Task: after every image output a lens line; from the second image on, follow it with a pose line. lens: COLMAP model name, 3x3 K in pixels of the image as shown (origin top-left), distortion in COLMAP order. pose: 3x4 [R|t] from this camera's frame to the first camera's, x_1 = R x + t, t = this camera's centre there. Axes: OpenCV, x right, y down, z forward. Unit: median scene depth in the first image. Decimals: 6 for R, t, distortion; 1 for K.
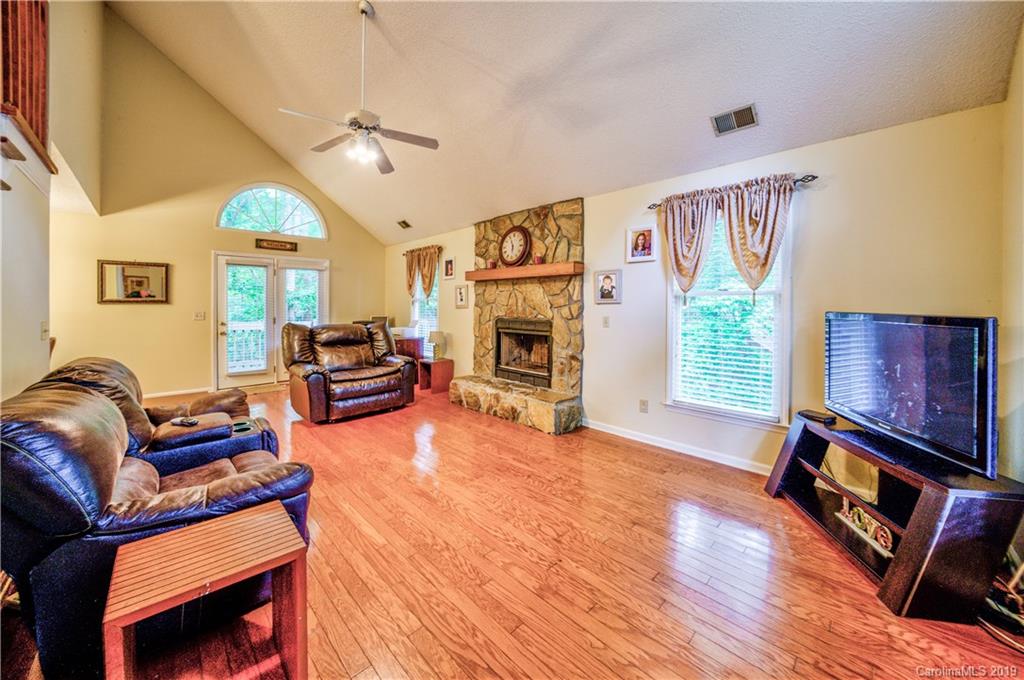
lens RADIAL K [[373.1, 0, 503.4], [0, 373.1, 308.2], [0, 0, 1]] dist [-0.018991, -0.000173]
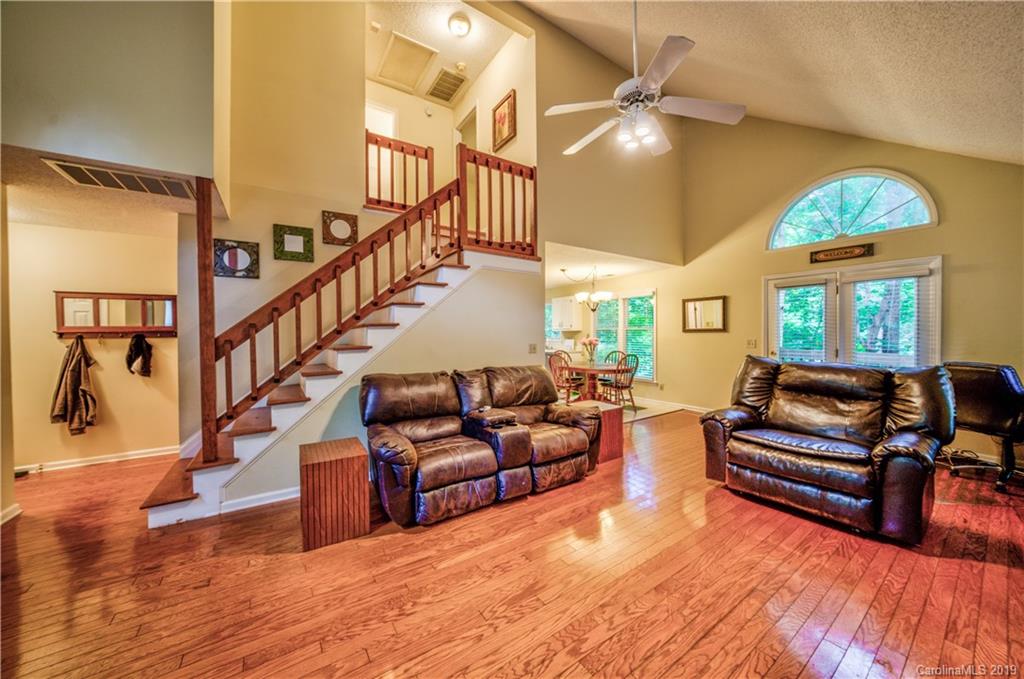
lens RADIAL K [[351.9, 0, 513.1], [0, 351.9, 338.1], [0, 0, 1]] dist [-0.020644, 0.000555]
pose [[-0.159879, 0.012381, -0.987059, 0.288706], [-0.001153, 0.999918, 0.012729, -0.007825], [0.987136, 0.003174, -0.159852, 0.662081]]
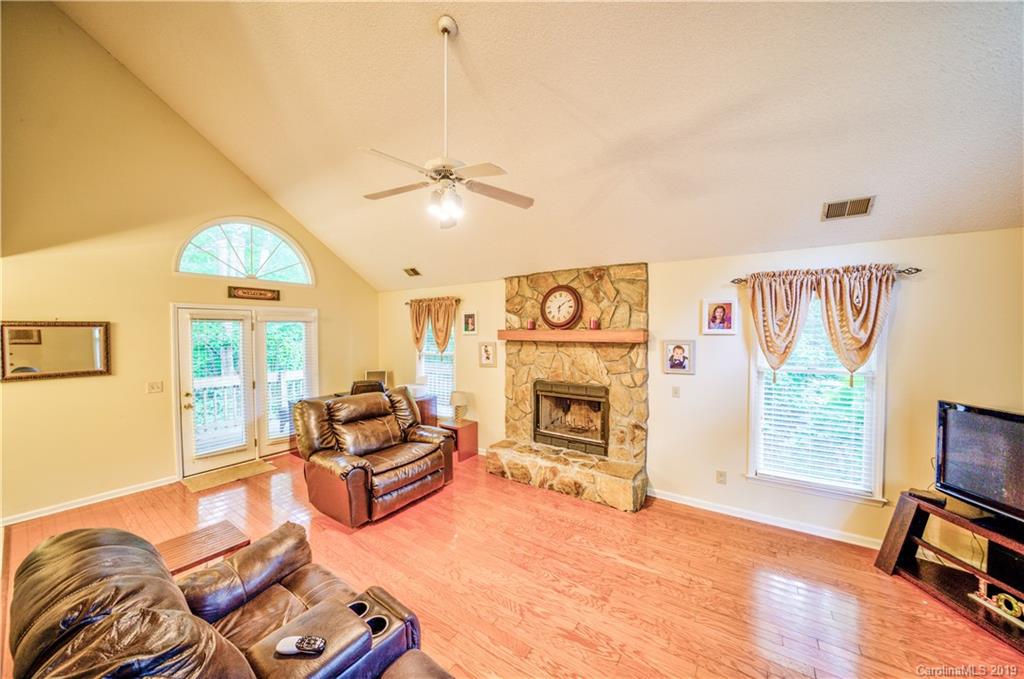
lens RADIAL K [[351.9, 0, 517.5], [0, 351.9, 340.0], [0, 0, 1]] dist [-0.020644, 0.000555]
pose [[0.976831, -0.014042, 0.213551, -0.302731], [0.009871, 0.999739, 0.020584, -0.113594], [-0.213784, -0.018000, 0.976715, 0.168564]]
